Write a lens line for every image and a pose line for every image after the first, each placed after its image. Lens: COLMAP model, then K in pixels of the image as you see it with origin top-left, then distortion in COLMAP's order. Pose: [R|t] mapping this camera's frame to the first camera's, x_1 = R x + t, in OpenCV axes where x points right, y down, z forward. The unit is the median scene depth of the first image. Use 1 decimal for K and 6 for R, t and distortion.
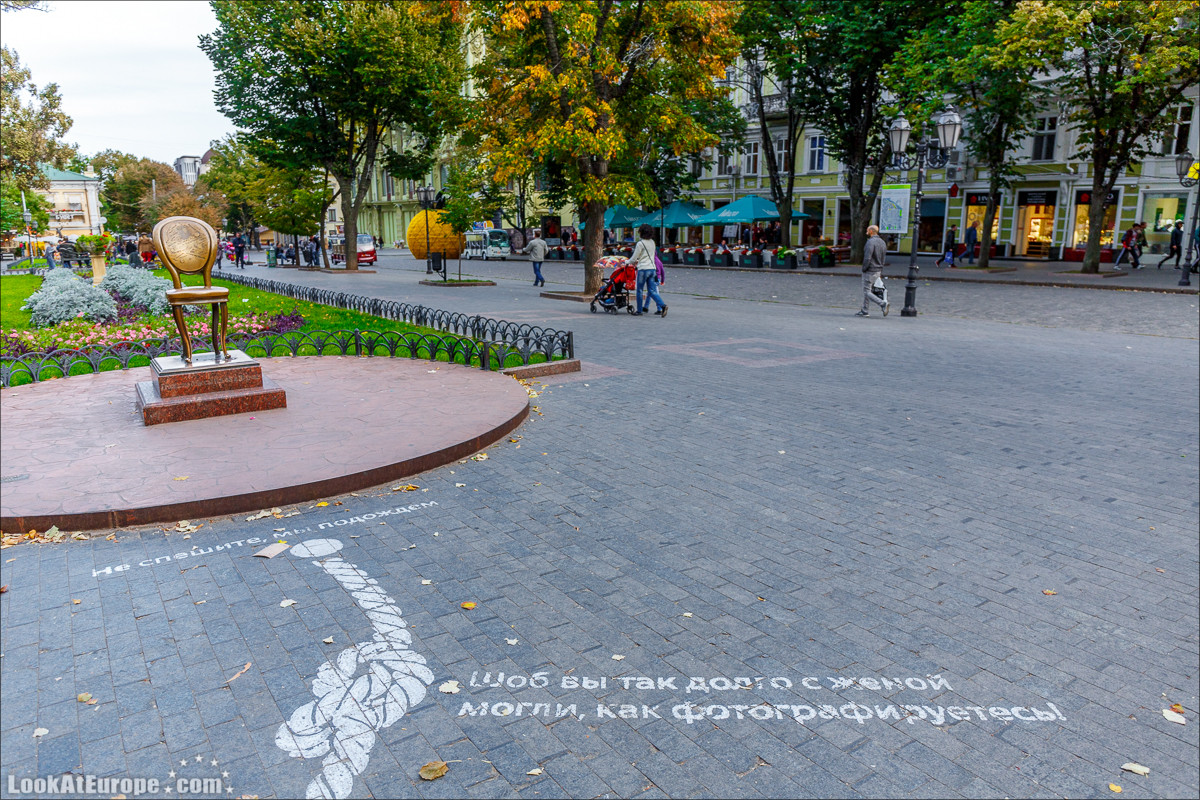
lens RADIAL K [[792.7, 0, 595.2], [0, 792.7, 405.3], [0, 0, 1]] dist [-0.027057, -0.004140]
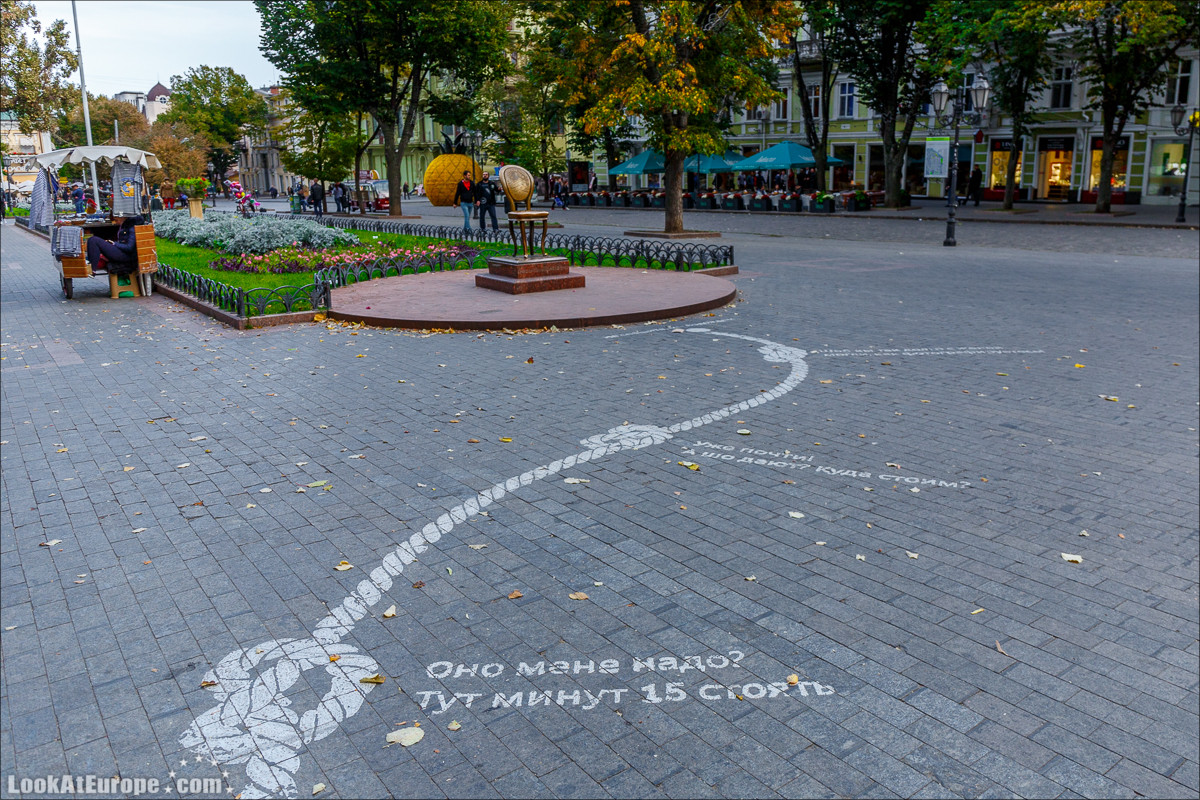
lens RADIAL K [[894.8, 0, 661.7], [0, 894.8, 368.4], [0, 0, 1]] dist [-0.010933, -0.015717]
pose [[0.996131, -0.019530, 0.085677, -0.082639], [0.020035, 0.999787, -0.005039, 0.037035], [-0.085561, 0.006736, 0.996310, -0.164780]]
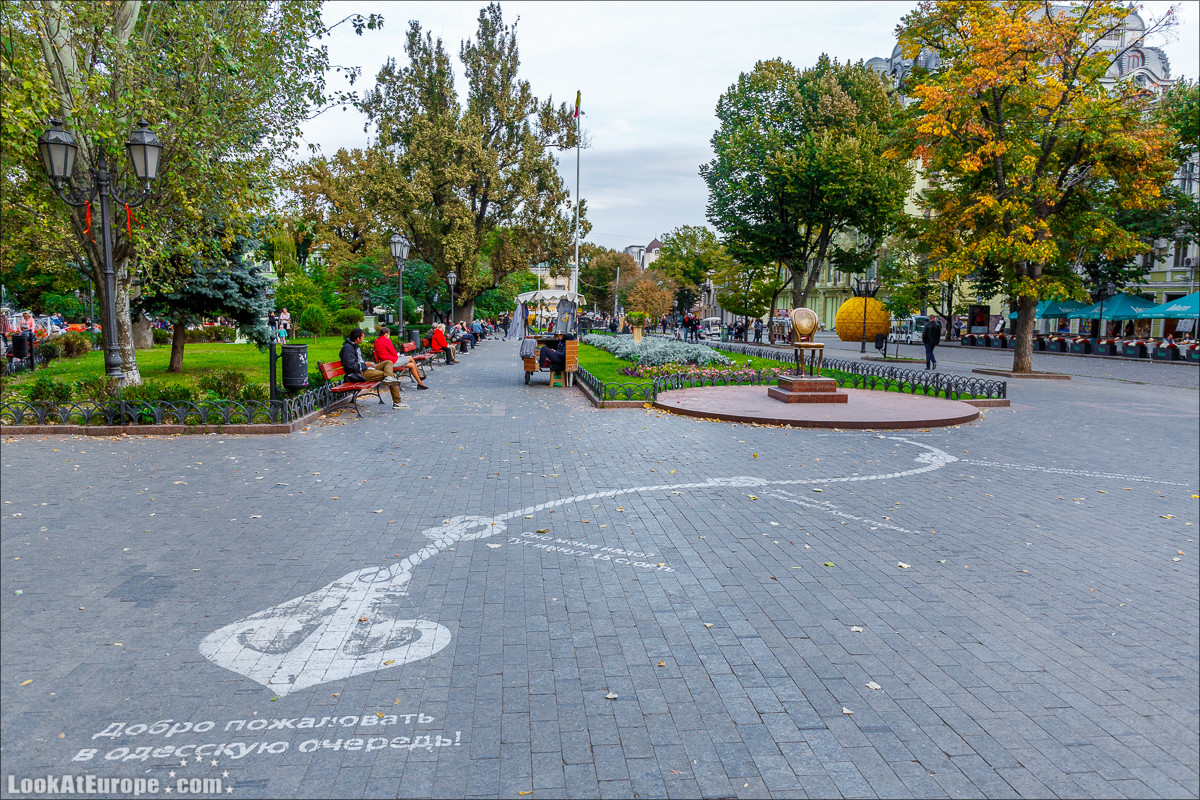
lens RADIAL K [[813.3, 0, 600.0], [0, 813.3, 400.0], [0, 0, 1]] dist [-0.019239, -0.003758]
pose [[0.885344, 0.072310, -0.459280, -0.000414], [-0.123320, 0.988972, -0.082015, 0.050426], [0.448284, 0.129250, 0.884497, -0.230439]]
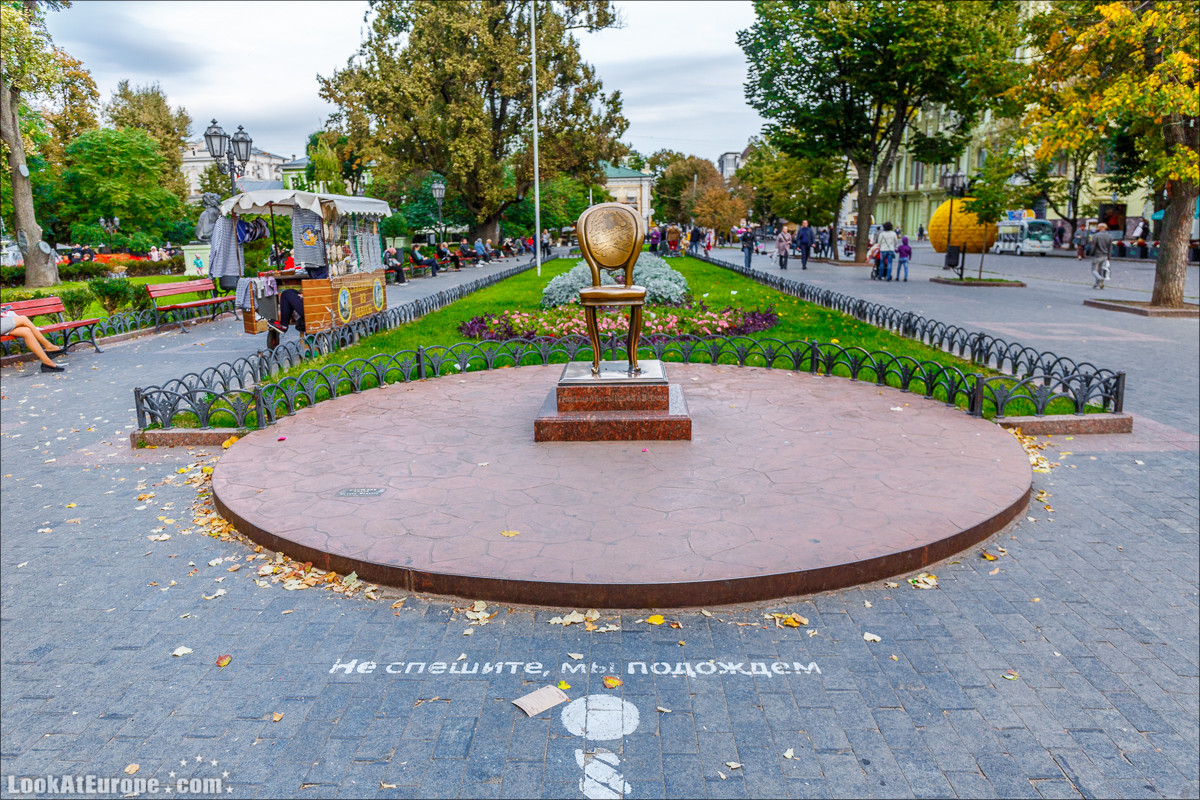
lens RADIAL K [[794.9, 0, 604.7], [0, 794.9, 396.6], [0, 0, 1]] dist [-0.022483, -0.007077]
pose [[0.815625, 0.118821, -0.566249, -0.002577], [-0.118979, 0.992214, 0.036827, -0.012598], [0.566216, 0.037335, 0.823411, 0.060013]]
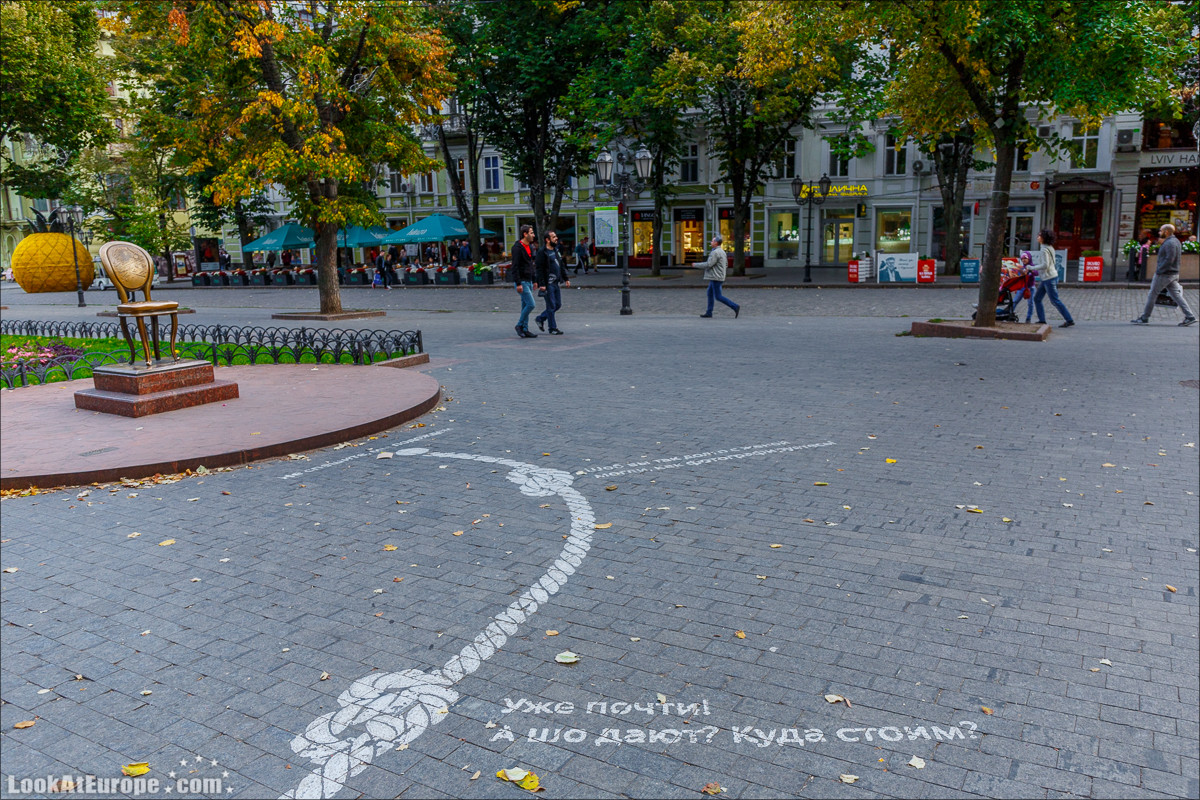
lens RADIAL K [[854.9, 0, 634.0], [0, 854.9, 401.8], [0, 0, 1]] dist [-0.023071, -0.010996]
pose [[0.896155, -0.096698, 0.433077, -0.086493], [0.114109, 0.993365, -0.014323, 0.020159], [-0.428819, 0.062253, 0.901243, -0.088208]]
